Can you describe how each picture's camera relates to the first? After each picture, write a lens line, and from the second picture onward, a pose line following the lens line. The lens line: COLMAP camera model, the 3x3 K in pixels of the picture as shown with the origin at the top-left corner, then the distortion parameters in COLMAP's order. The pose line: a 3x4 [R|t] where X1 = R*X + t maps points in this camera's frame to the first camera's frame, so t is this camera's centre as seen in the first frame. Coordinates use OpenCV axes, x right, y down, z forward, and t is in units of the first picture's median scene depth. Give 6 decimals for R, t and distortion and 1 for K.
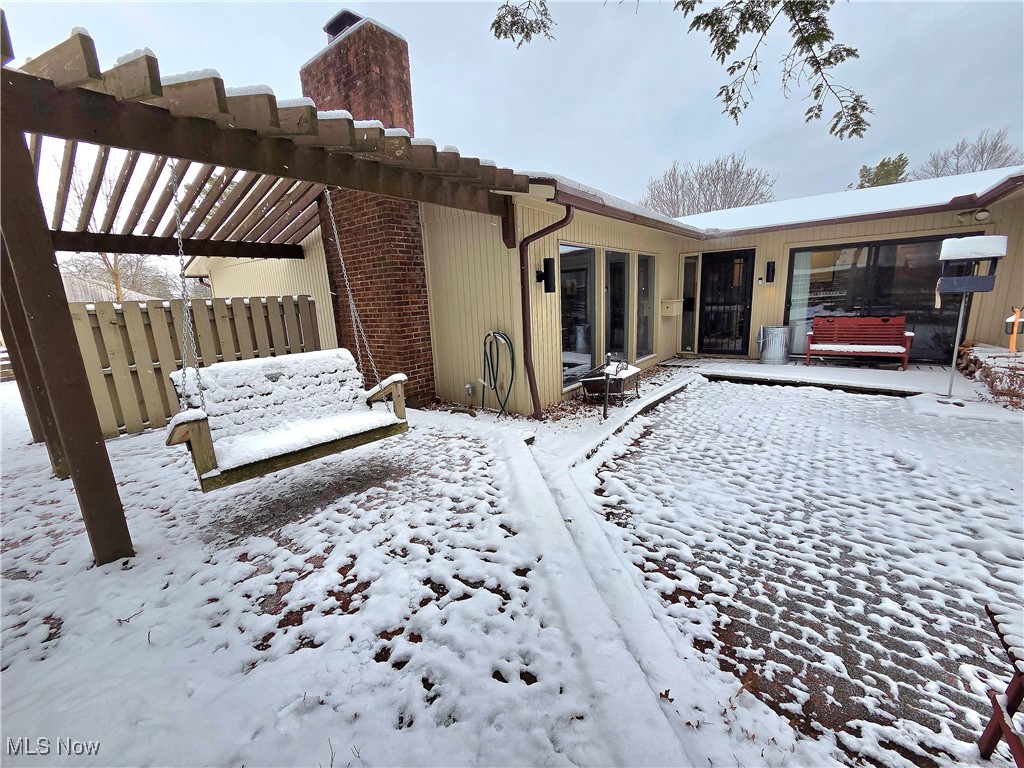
lens RADIAL K [[420.6, 0, 512.0], [0, 420.6, 384.0], [0, 0, 1]] dist [0.000793, -0.000652]
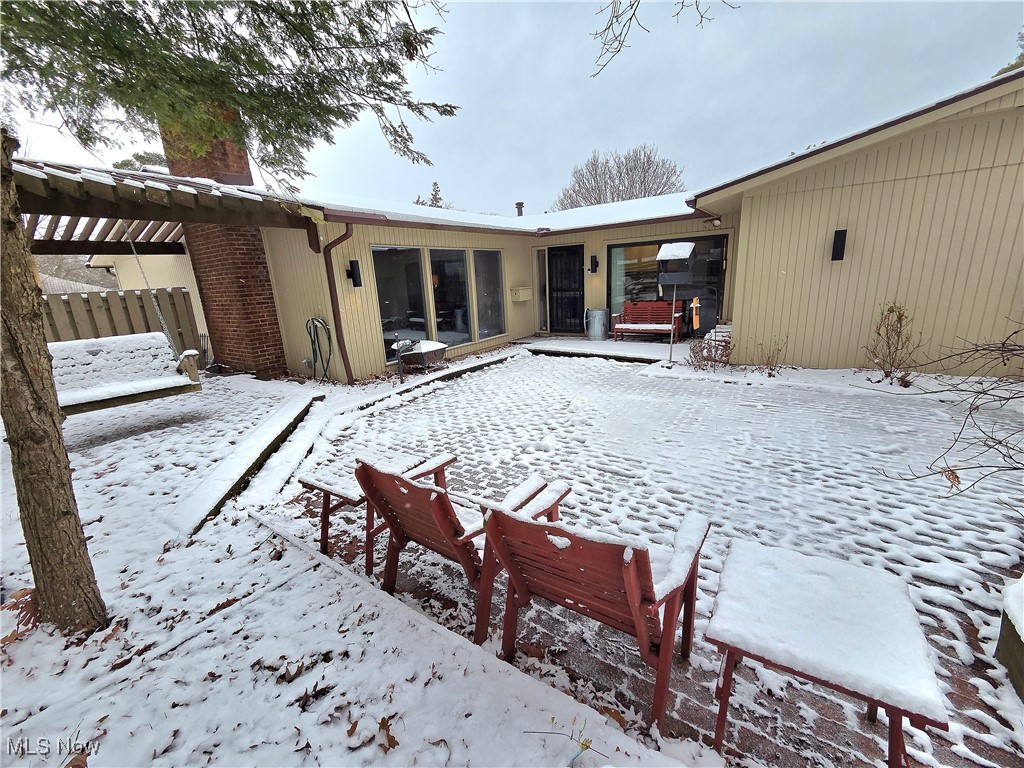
lens RADIAL K [[420.6, 0, 512.0], [0, 420.6, 384.0], [0, 0, 1]] dist [0.000793, -0.000652]
pose [[0.997833, -0.020776, 0.062431, 0.589020], [0.018005, 0.998842, 0.044615, 0.039807], [-0.063285, -0.043394, 0.997052, -0.409384]]
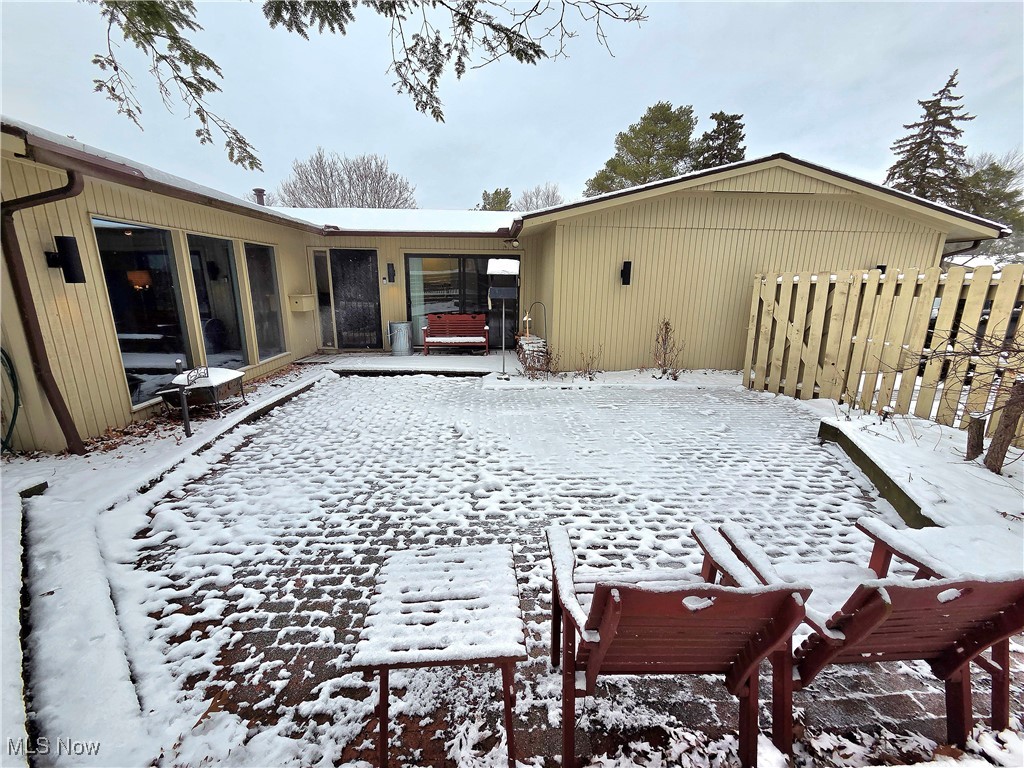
lens RADIAL K [[420.6, 0, 512.0], [0, 420.6, 384.0], [0, 0, 1]] dist [0.000793, -0.000652]
pose [[0.754715, -0.102486, 0.647998, 0.212410], [0.088720, 0.994593, 0.053971, -0.012652], [-0.650026, 0.016758, 0.759728, -0.088536]]
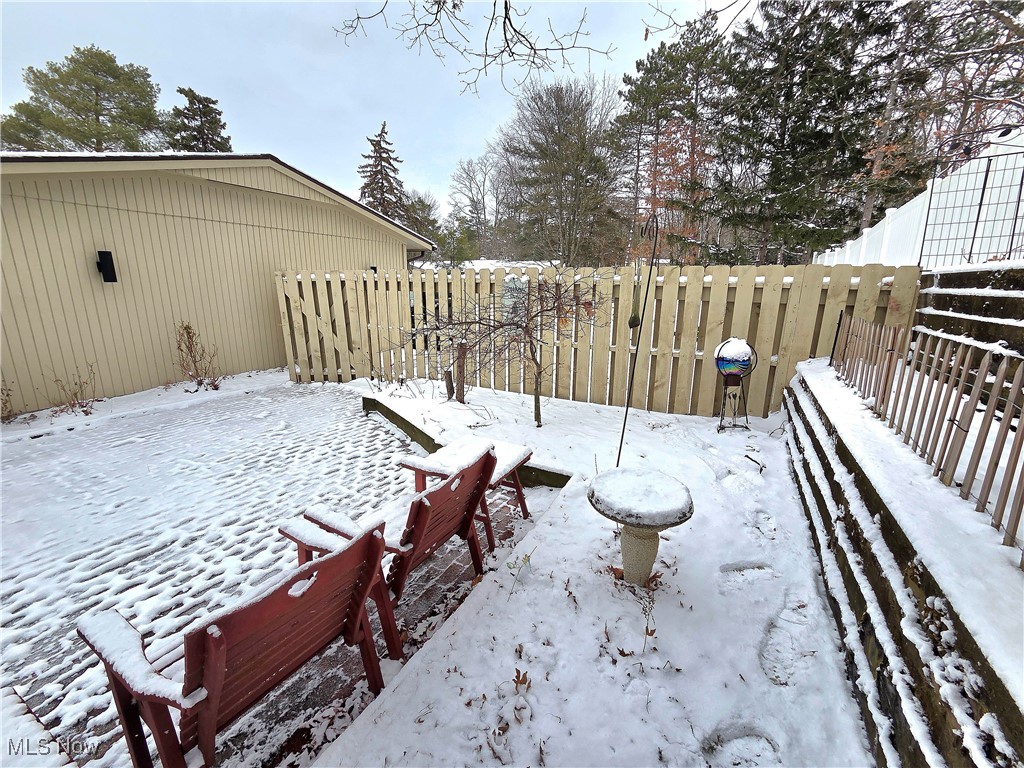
lens RADIAL K [[420.0, 0, 513.6], [0, 420.0, 386.0], [0, 0, 1]] dist [-0.000271, -0.000867]
pose [[-0.154921, -0.189632, 0.969556, 0.189999], [0.196408, 0.955902, 0.218345, -0.010055], [-0.968206, 0.224255, -0.110844, -0.095619]]
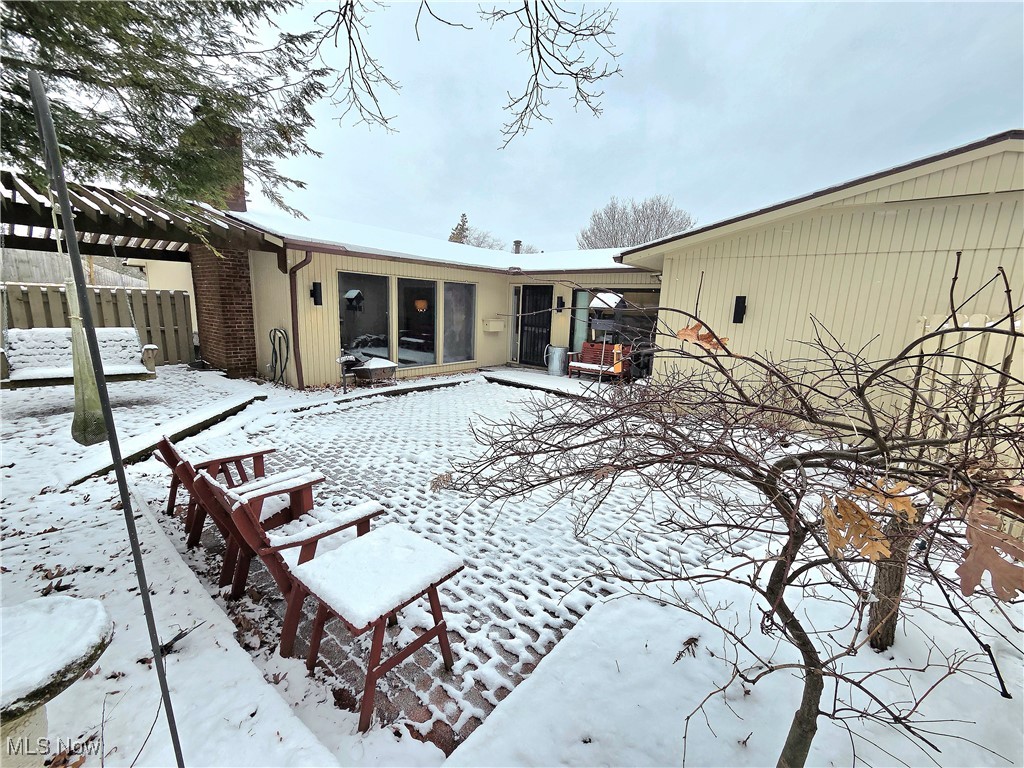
lens RADIAL K [[420.6, 0, 512.0], [0, 420.6, 384.0], [0, 0, 1]] dist [0.000793, -0.000652]
pose [[0.995958, 0.089753, -0.003508, 0.982311], [-0.089803, 0.995785, -0.018661, 0.029626], [0.001818, 0.018901, 0.999820, -0.573560]]
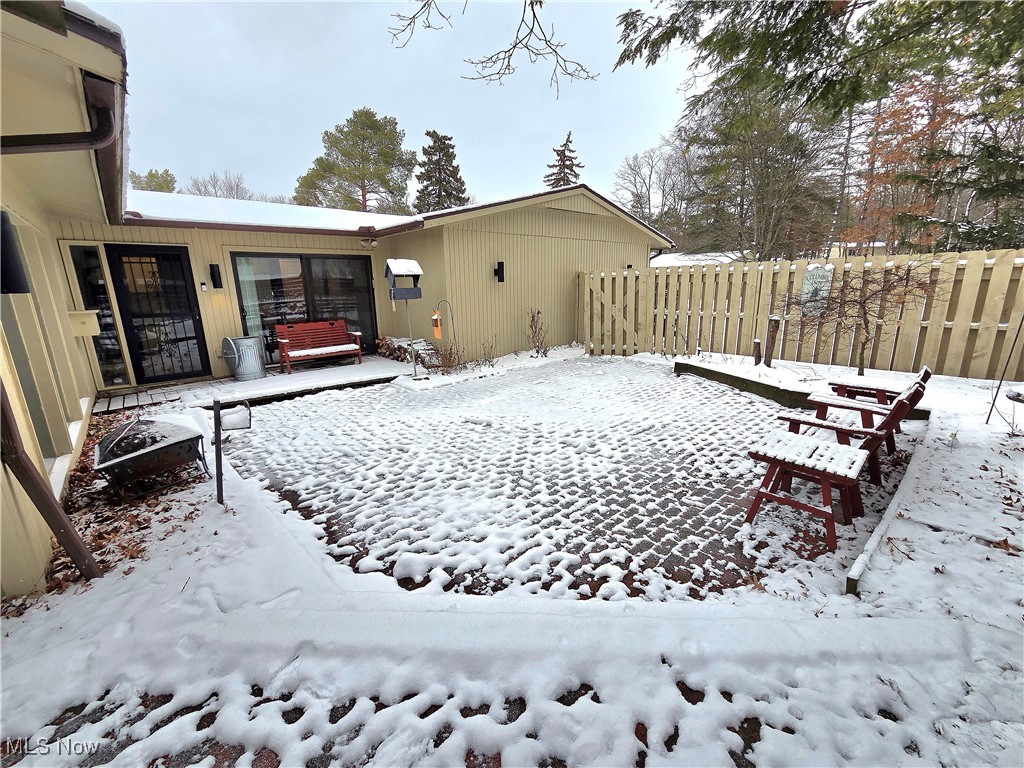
lens RADIAL K [[420.6, 0, 512.0], [0, 420.6, 384.0], [0, 0, 1]] dist [0.000793, -0.000652]
pose [[0.178403, -0.189715, 0.965495, -0.307030], [0.213235, 0.965372, 0.150290, -0.105134], [-0.960574, 0.179065, 0.212679, 0.539422]]
